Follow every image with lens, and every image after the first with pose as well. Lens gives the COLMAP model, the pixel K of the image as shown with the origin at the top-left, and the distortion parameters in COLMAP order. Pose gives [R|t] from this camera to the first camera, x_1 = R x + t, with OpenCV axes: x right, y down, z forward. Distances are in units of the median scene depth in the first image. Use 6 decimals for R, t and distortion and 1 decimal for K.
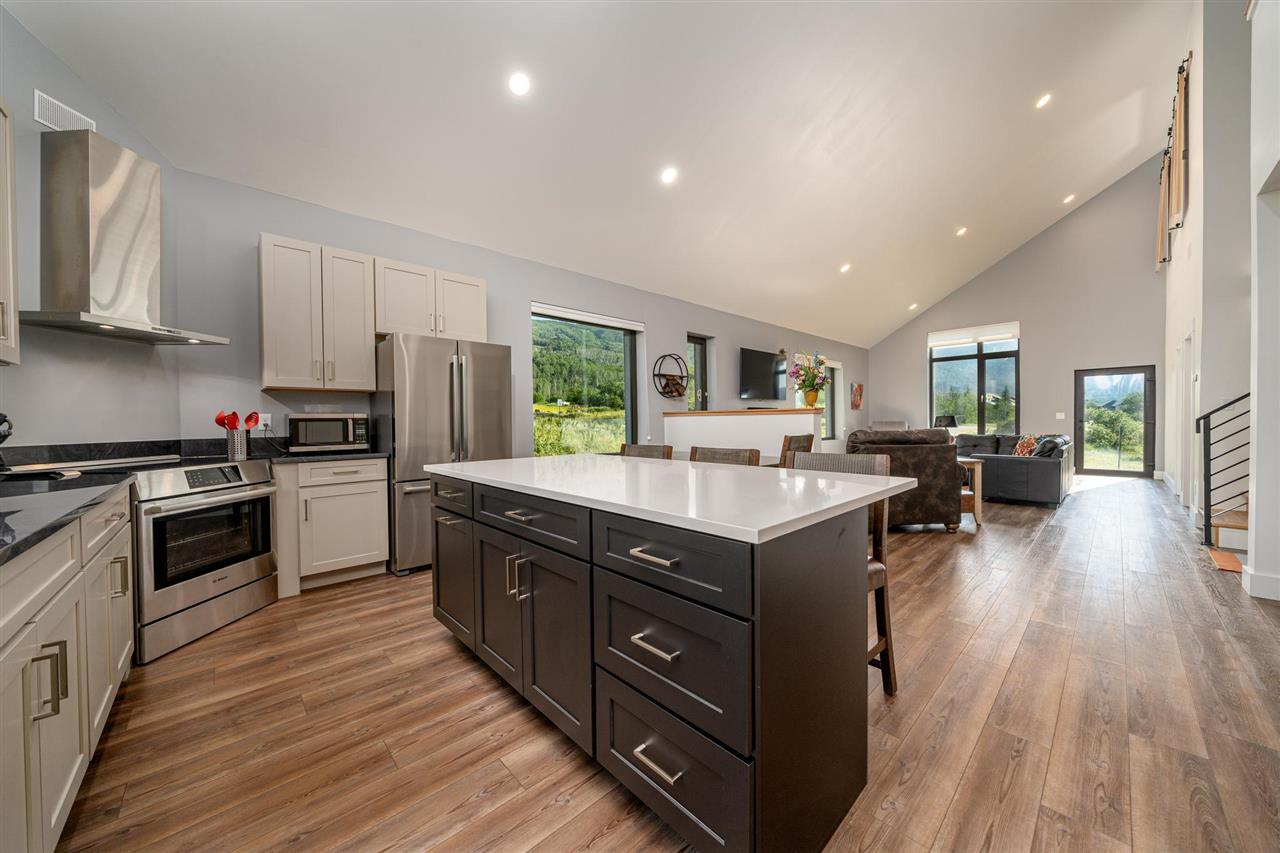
lens RADIAL K [[441.6, 0, 640.0], [0, 441.6, 426.5], [0, 0, 1]] dist [-0.000201, 0.000001]
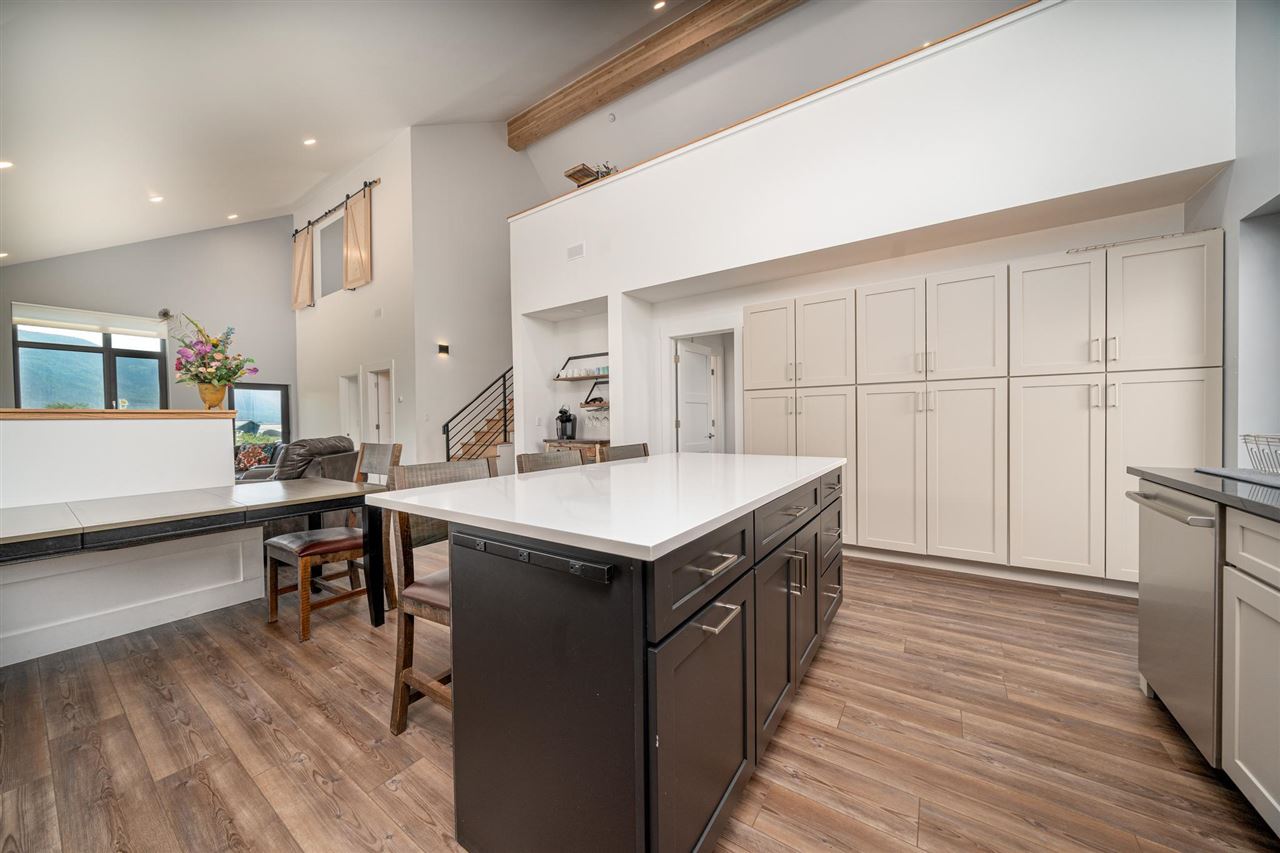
lens RADIAL K [[441.6, 0, 640.0], [0, 441.6, 426.5], [0, 0, 1]] dist [-0.000201, 0.000001]
pose [[-0.210589, -0.001376, 0.977574, -0.485910], [0.033707, 0.999394, 0.008668, -0.002990], [-0.976993, 0.034777, -0.210415, 0.639871]]
